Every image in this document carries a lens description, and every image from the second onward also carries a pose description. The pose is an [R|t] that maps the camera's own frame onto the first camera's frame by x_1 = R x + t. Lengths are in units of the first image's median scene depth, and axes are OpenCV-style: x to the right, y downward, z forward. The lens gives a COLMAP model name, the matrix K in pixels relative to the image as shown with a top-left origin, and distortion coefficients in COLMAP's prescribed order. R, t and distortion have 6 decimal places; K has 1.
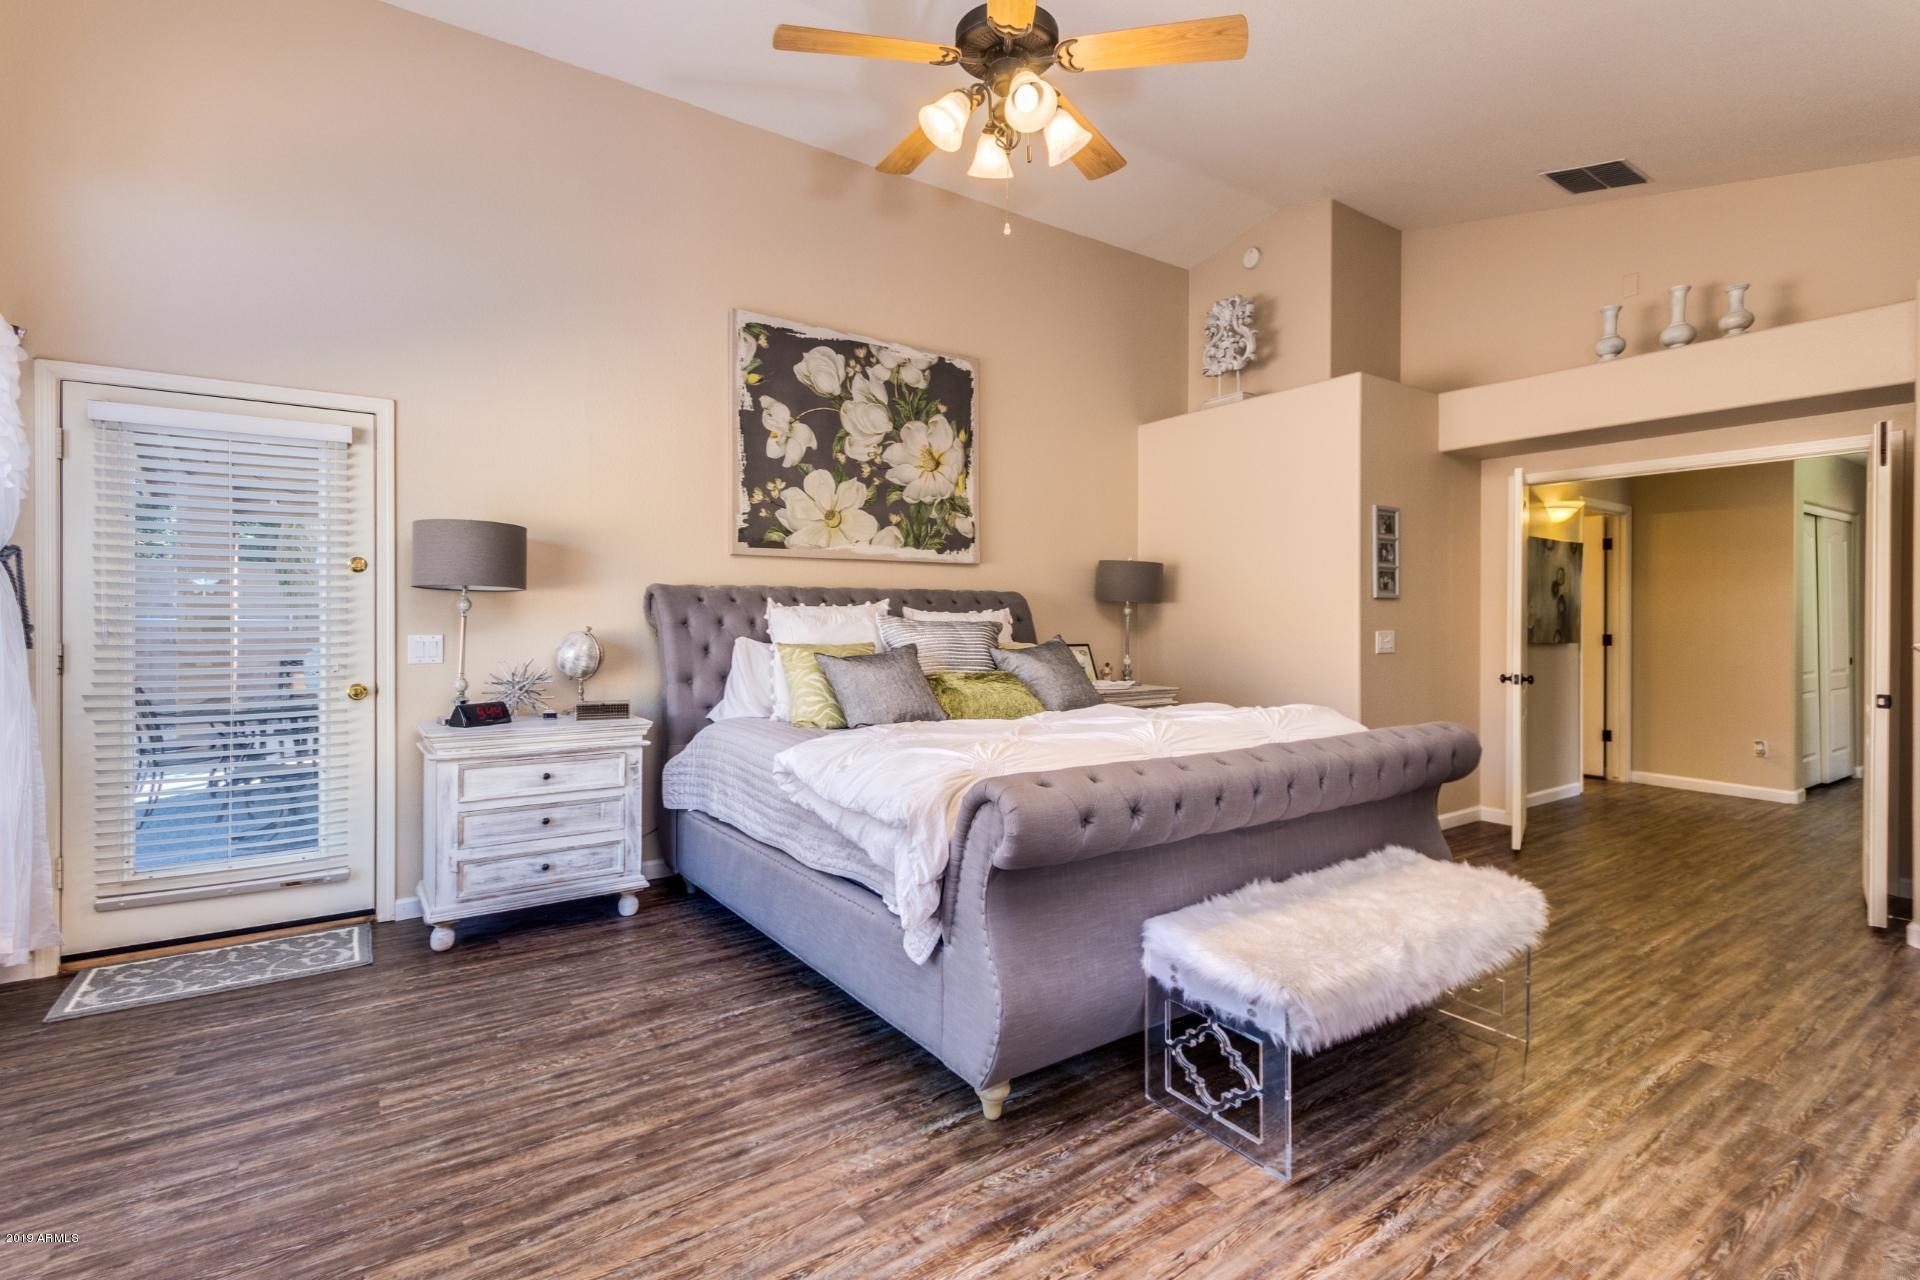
lens RADIAL K [[904.9, 0, 974.6], [0, 904.9, 613.0], [0, 0, 1]] dist [0.011948, -0.001270]
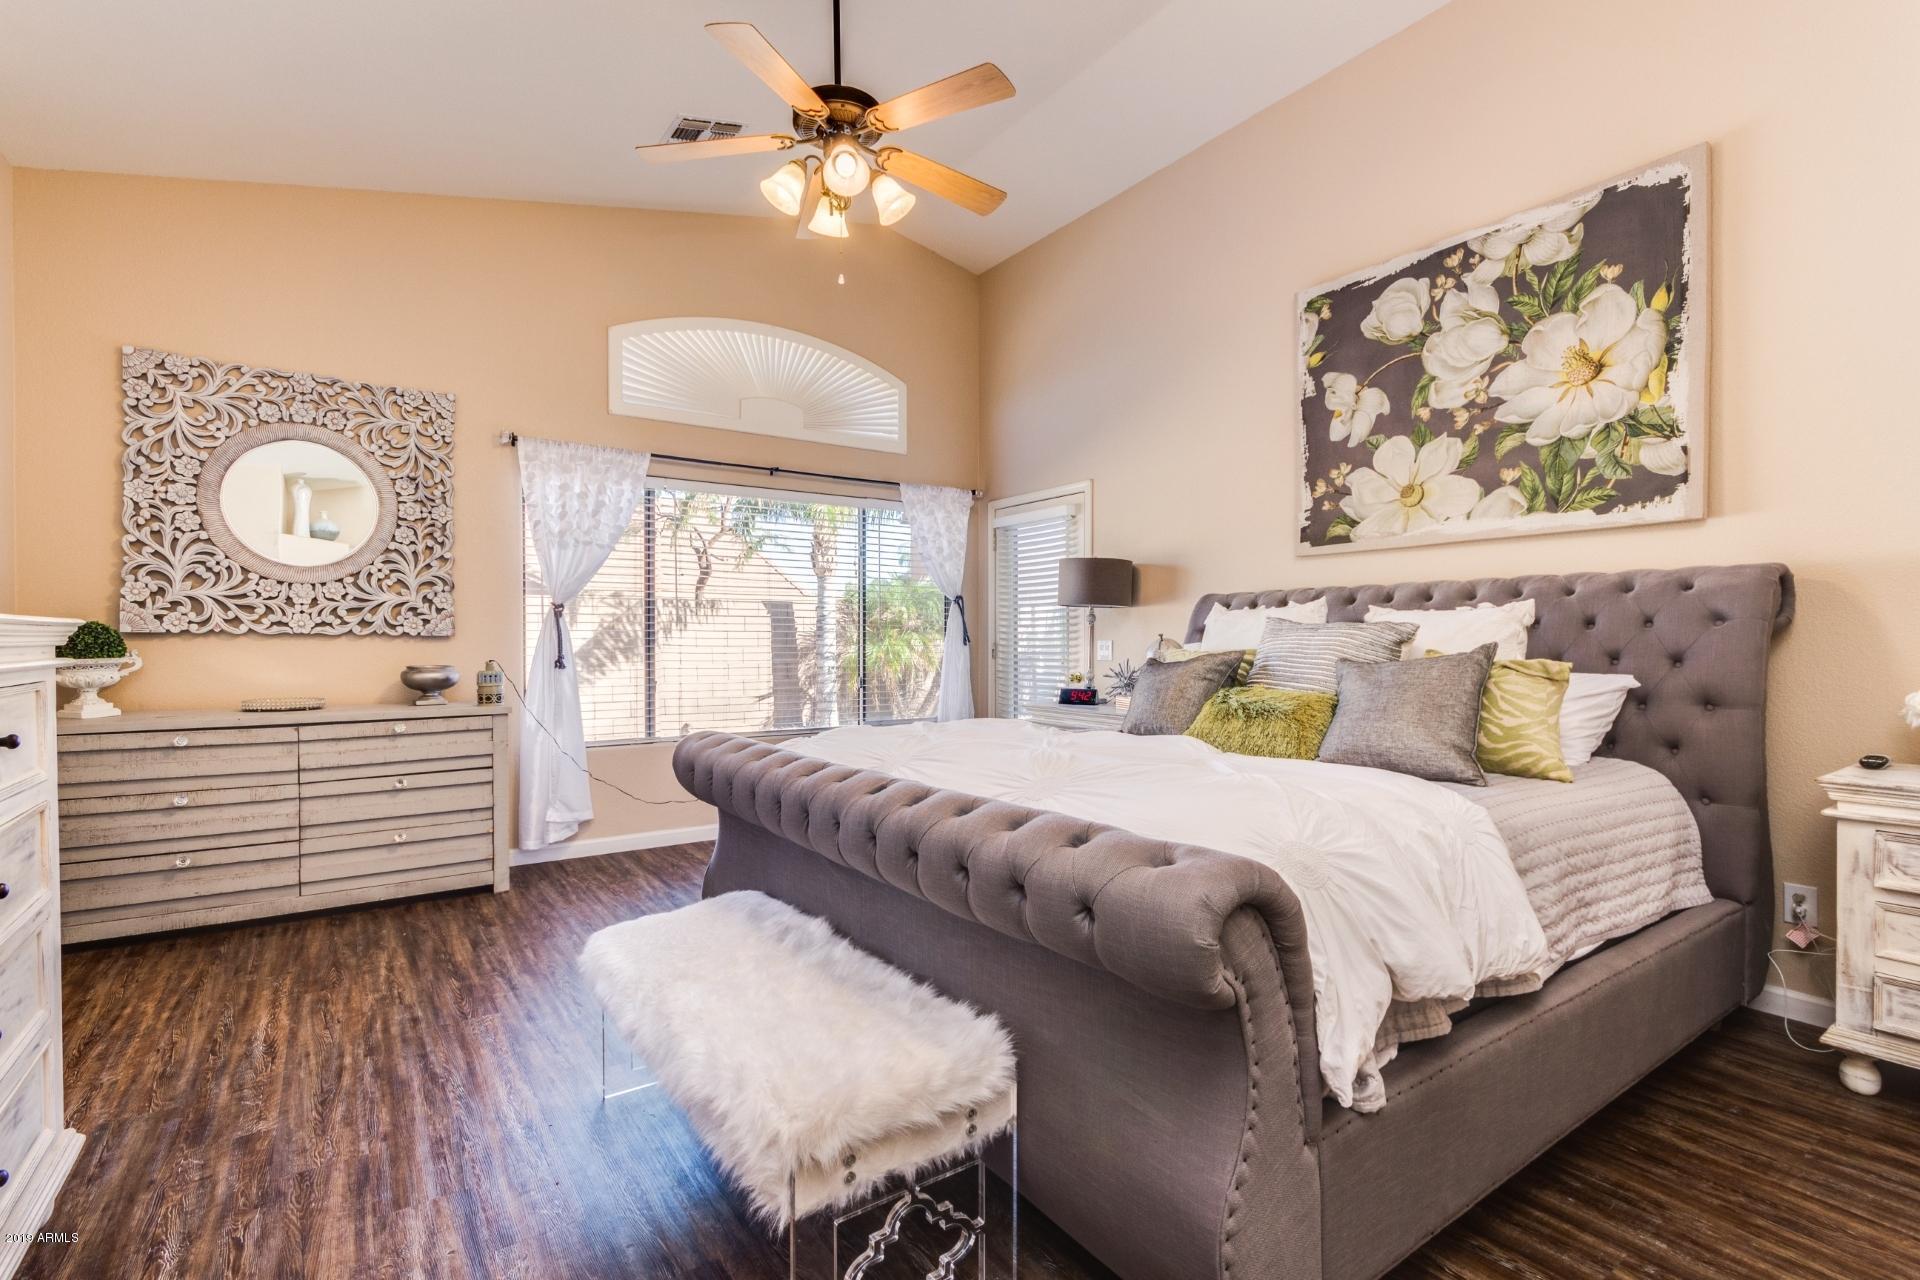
lens RADIAL K [[904.9, 0, 969.1], [0, 904.9, 648.0], [0, 0, 1]] dist [0.011948, -0.001270]
pose [[-0.016935, 0.009289, -0.999813, 0.647737], [0.006962, 0.999934, 0.009172, 0.018068], [0.999832, -0.006805, -0.016999, 0.645160]]
